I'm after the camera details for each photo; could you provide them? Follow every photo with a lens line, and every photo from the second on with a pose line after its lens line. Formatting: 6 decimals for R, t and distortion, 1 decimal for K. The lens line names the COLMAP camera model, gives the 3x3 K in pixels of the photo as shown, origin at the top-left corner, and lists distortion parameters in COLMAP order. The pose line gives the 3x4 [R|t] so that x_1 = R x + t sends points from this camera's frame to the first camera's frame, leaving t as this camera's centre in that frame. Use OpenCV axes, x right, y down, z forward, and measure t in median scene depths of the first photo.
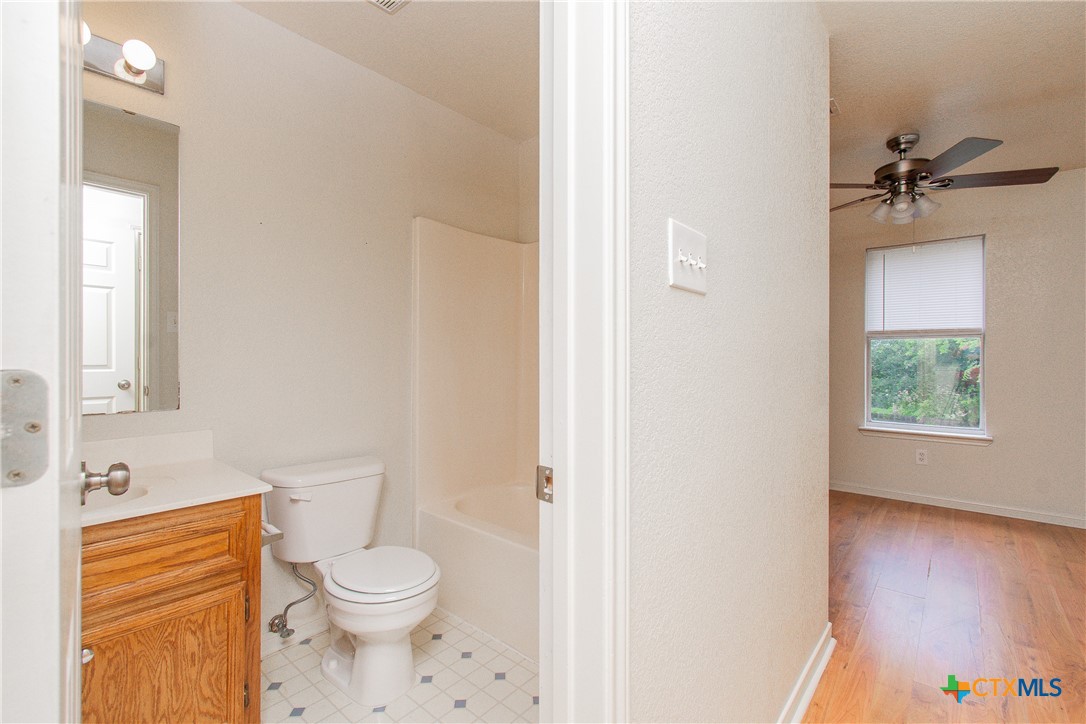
lens RADIAL K [[477.0, 0, 543.0], [0, 477.0, 362.0], [0, 0, 1]] dist [0.002962, -0.014565]
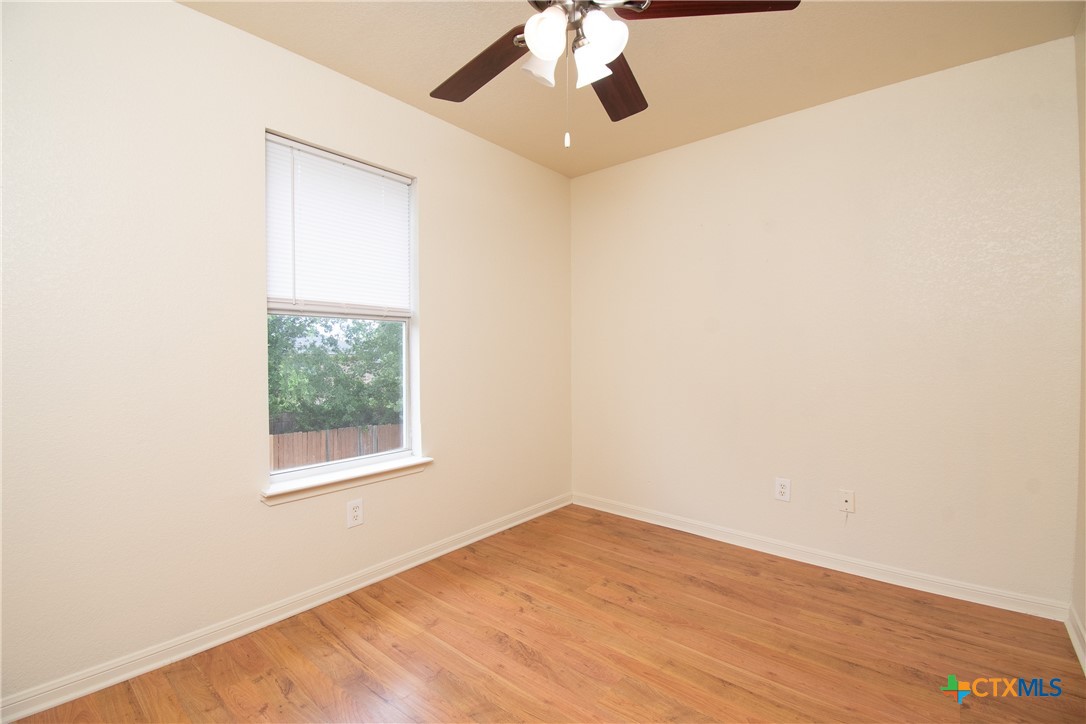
lens RADIAL K [[477.0, 0, 543.0], [0, 477.0, 362.0], [0, 0, 1]] dist [0.002962, -0.014565]
pose [[-0.015005, -0.026753, 0.999529, 0.239653], [0.006810, 0.999616, 0.026857, -0.010671], [-0.999864, 0.007210, -0.014817, 0.970124]]
